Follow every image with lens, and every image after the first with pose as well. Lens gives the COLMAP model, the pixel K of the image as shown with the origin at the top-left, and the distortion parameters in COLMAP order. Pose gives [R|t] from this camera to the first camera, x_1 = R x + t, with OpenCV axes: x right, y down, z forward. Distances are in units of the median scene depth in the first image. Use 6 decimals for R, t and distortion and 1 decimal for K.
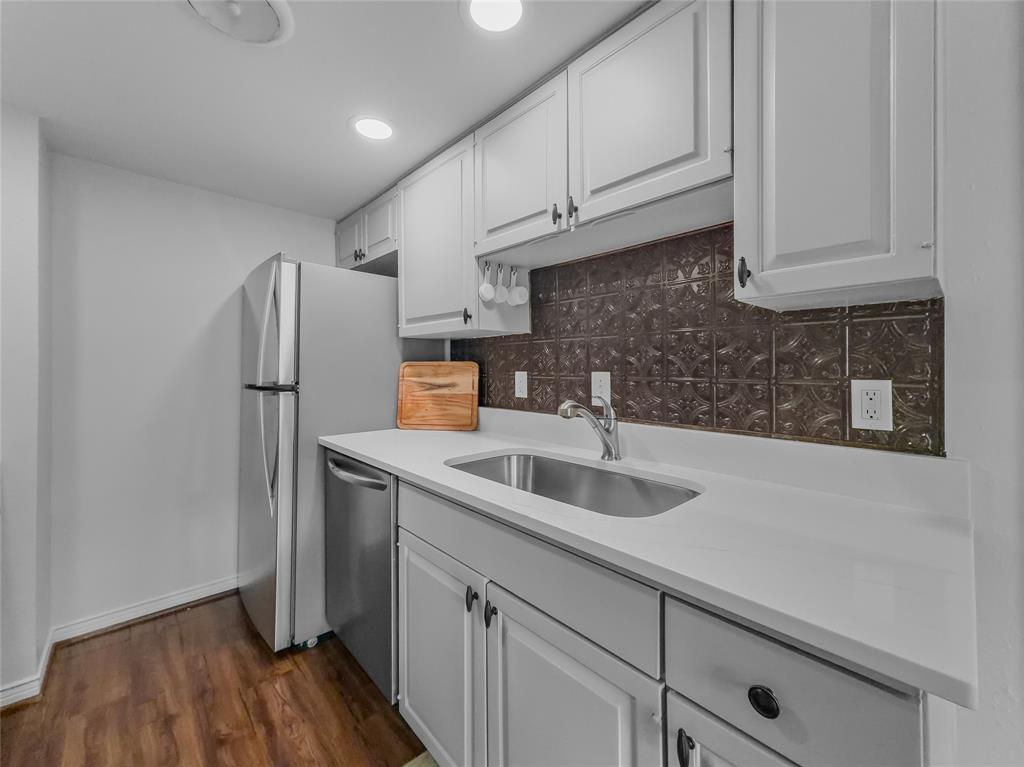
lens RADIAL K [[405.6, 0, 513.2], [0, 405.6, 367.7], [0, 0, 1]] dist [0.002164, 0.000113]
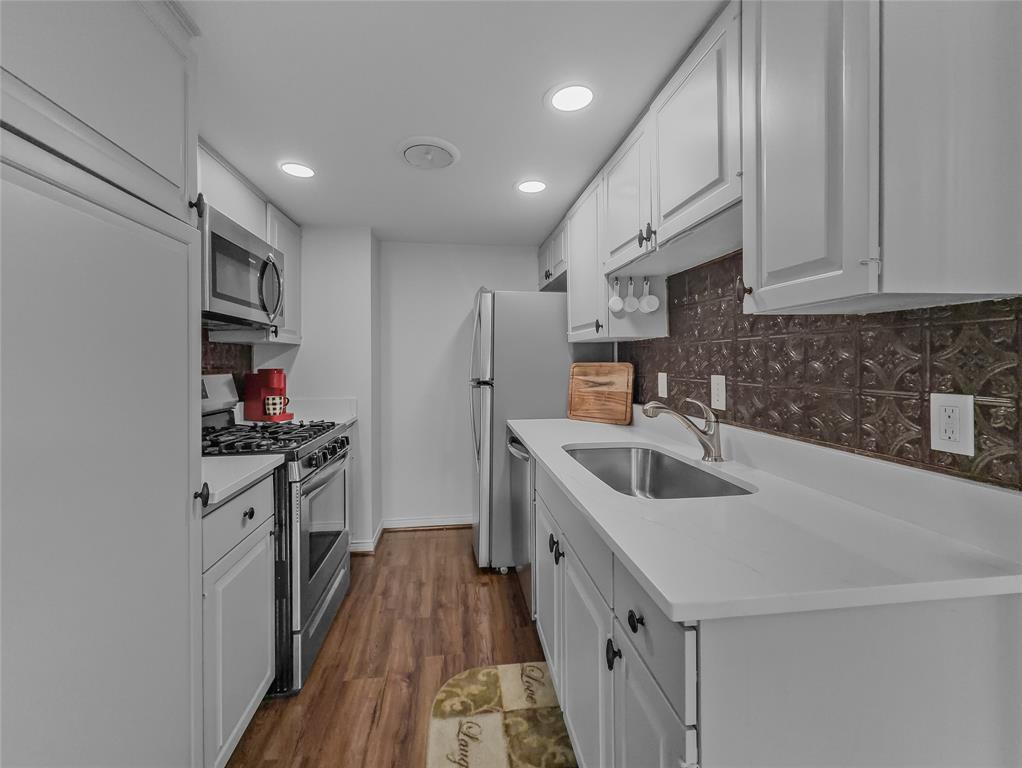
lens RADIAL K [[412.2, 0, 507.8], [0, 412.2, 364.5], [0, 0, 1]] dist [0.000923, 0.000128]
pose [[0.817906, -0.001007, -0.575351, 0.346634], [0.005573, 0.999965, 0.006171, -0.023516], [0.575325, -0.008254, 0.817883, -0.129537]]
